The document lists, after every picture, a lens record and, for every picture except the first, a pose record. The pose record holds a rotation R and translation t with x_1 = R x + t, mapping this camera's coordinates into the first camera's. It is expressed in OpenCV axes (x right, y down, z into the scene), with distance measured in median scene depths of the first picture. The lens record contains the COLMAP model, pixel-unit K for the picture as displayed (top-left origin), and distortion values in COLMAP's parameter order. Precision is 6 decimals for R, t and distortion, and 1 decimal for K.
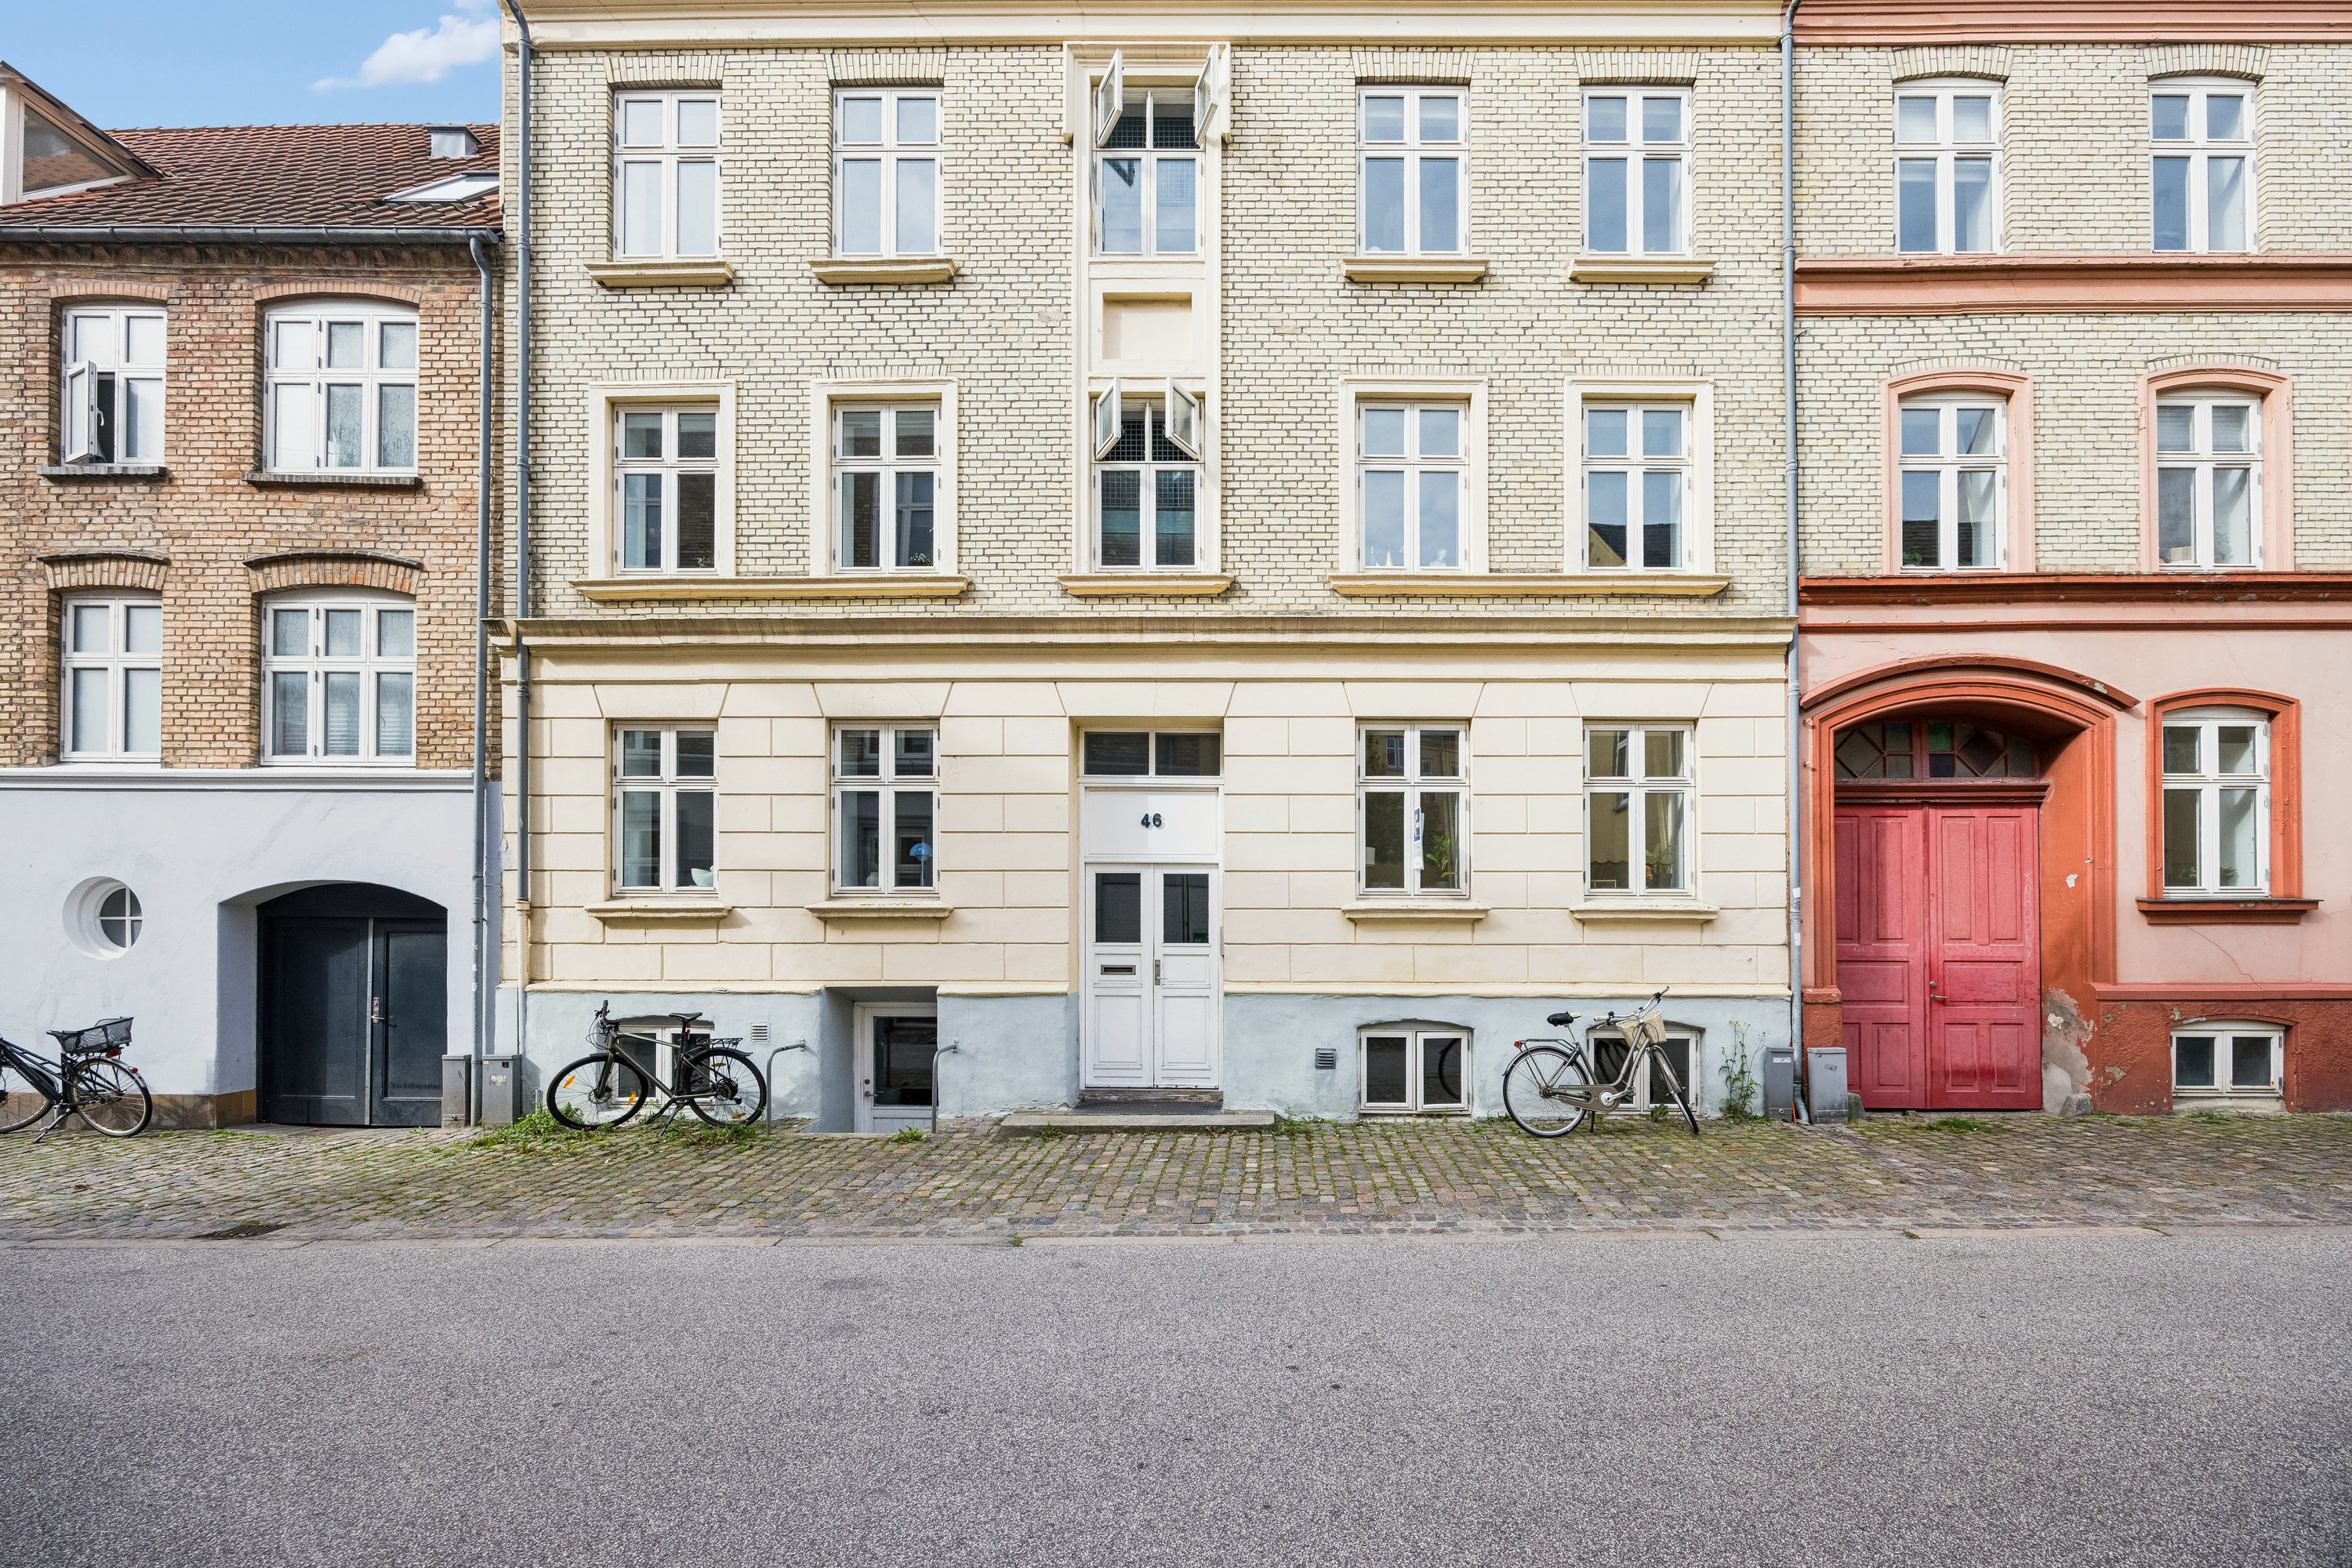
lens RADIAL K [[937.4, 0, 1246.5], [0, 937.4, 941.6], [0, 0, 1]] dist [-0.000823, -0.000442]
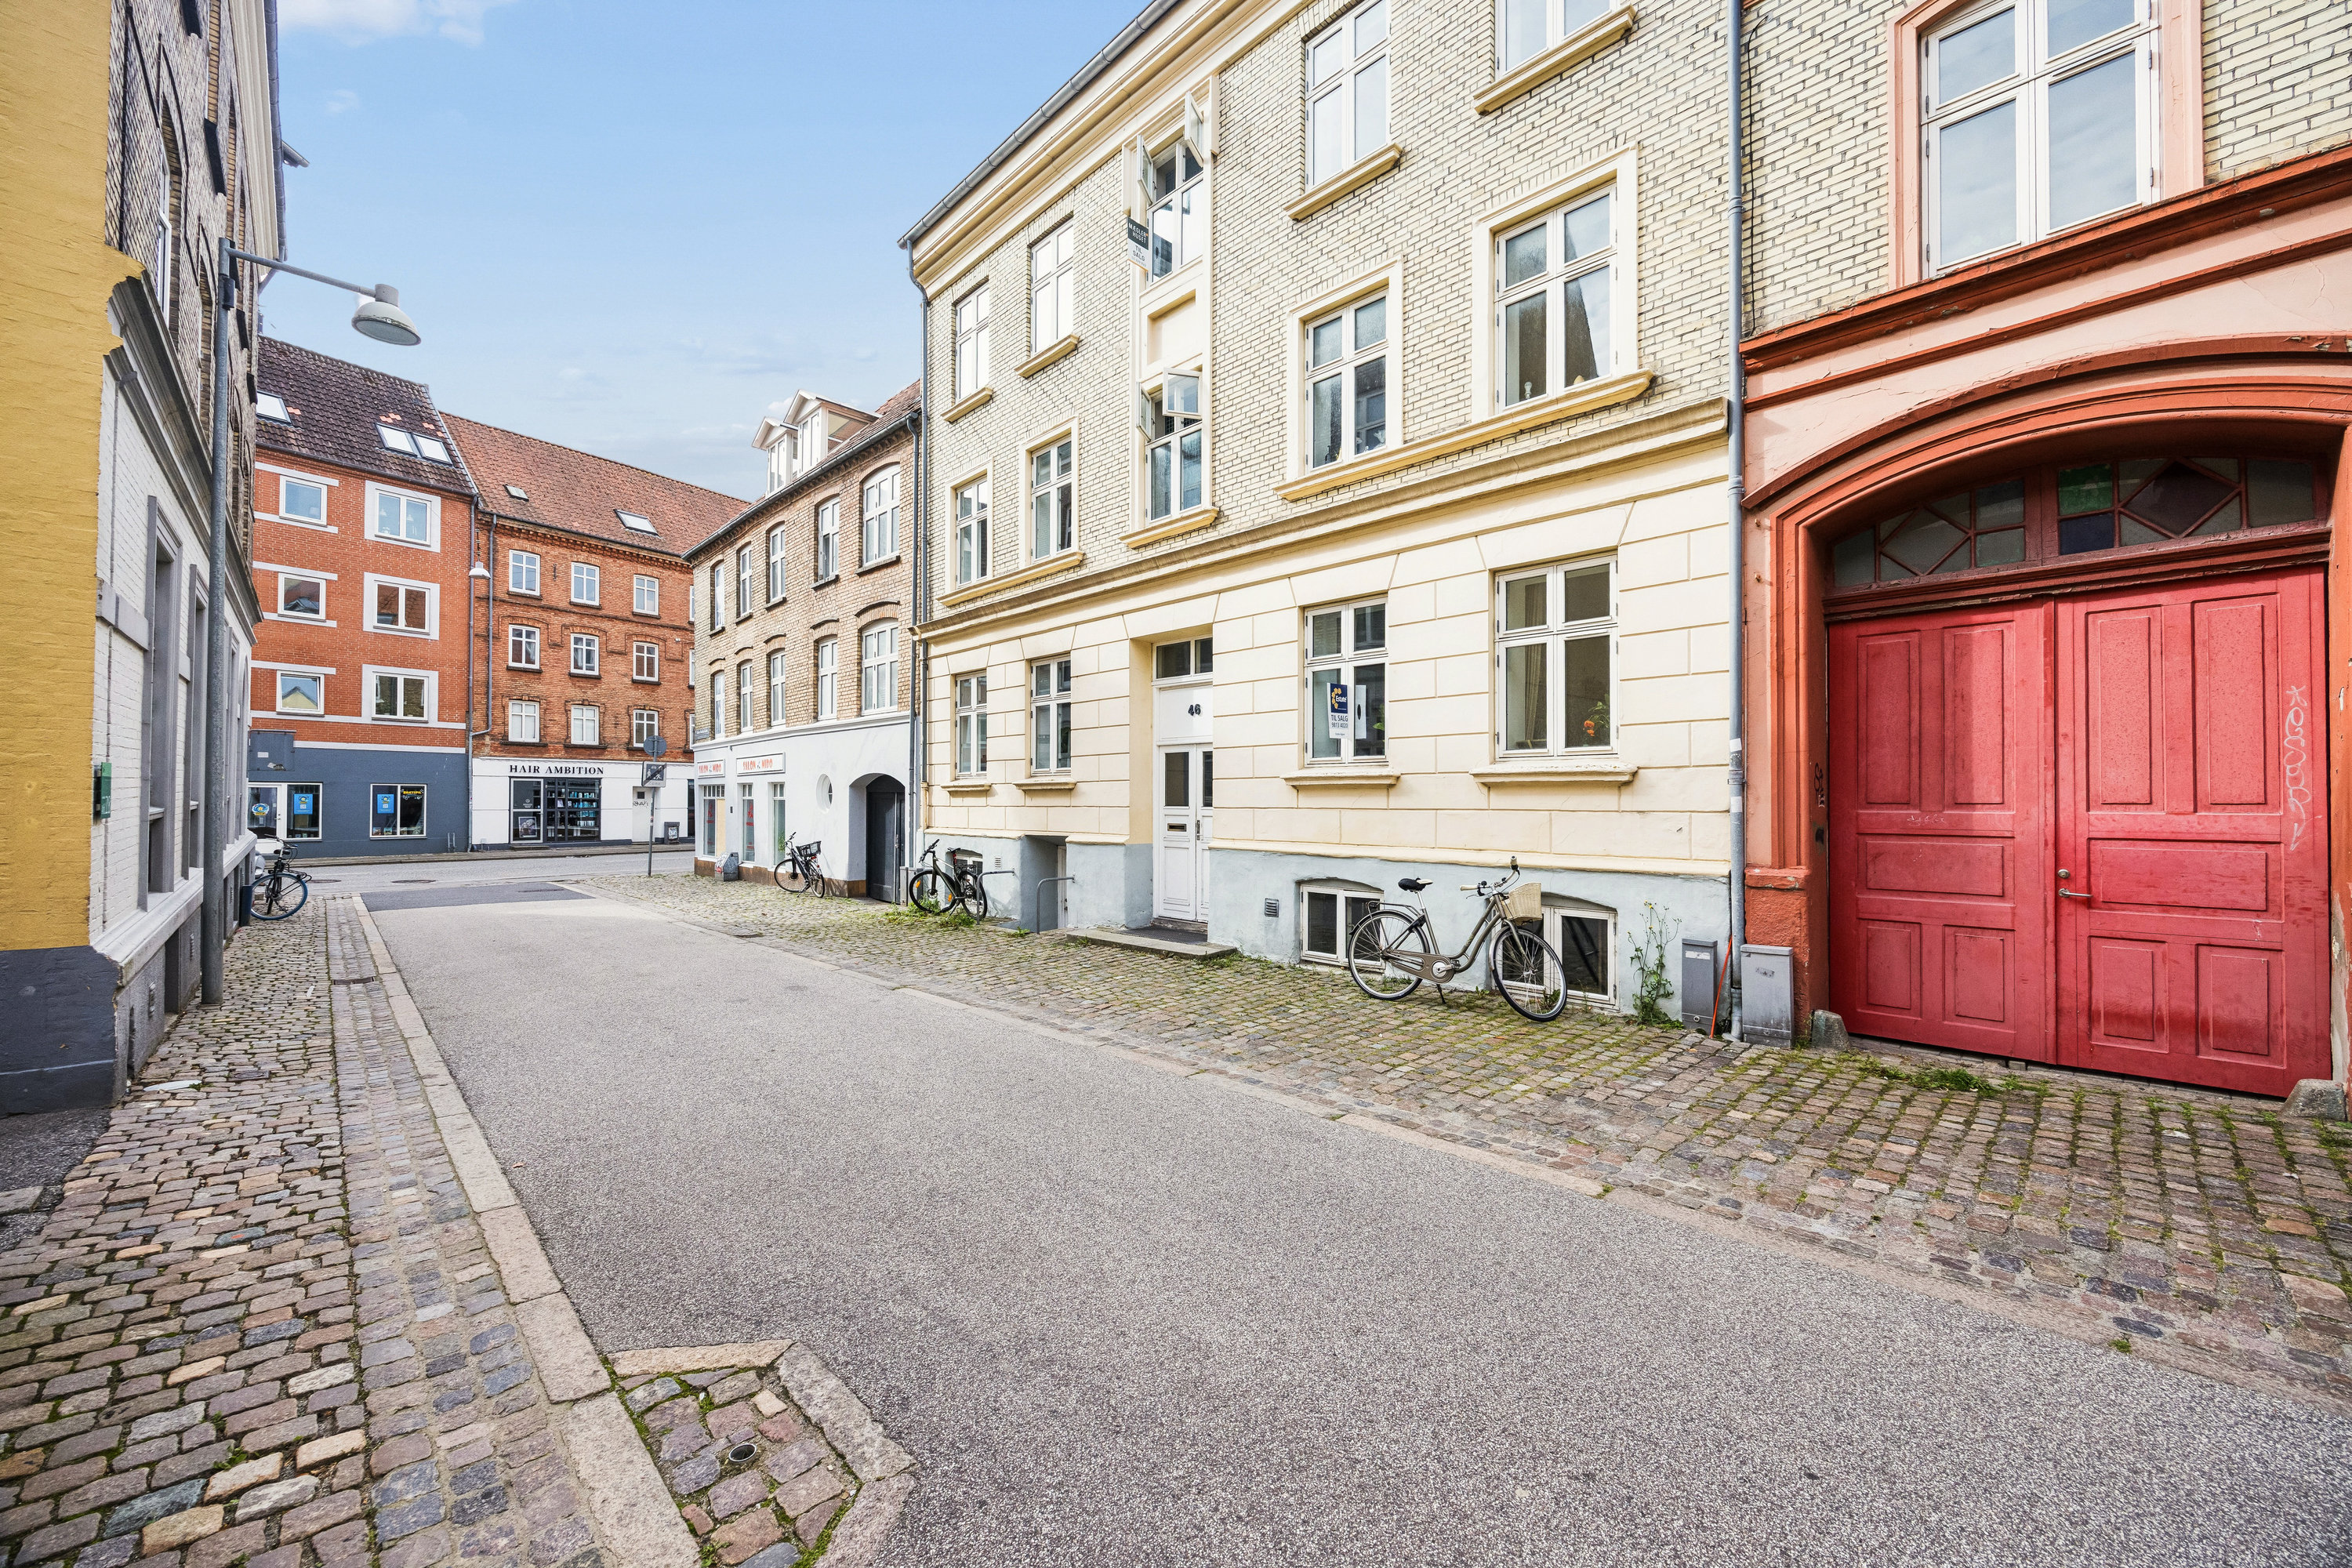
lens RADIAL K [[937.4, 0, 1199.8], [0, 937.4, 797.0], [0, 0, 1]] dist [-0.000823, -0.000442]
pose [[0.696486, -0.004438, -0.717557, 0.840515], [0.000981, 0.999986, -0.005233, -0.005025], [0.717570, 0.002941, 0.696481, 0.131377]]
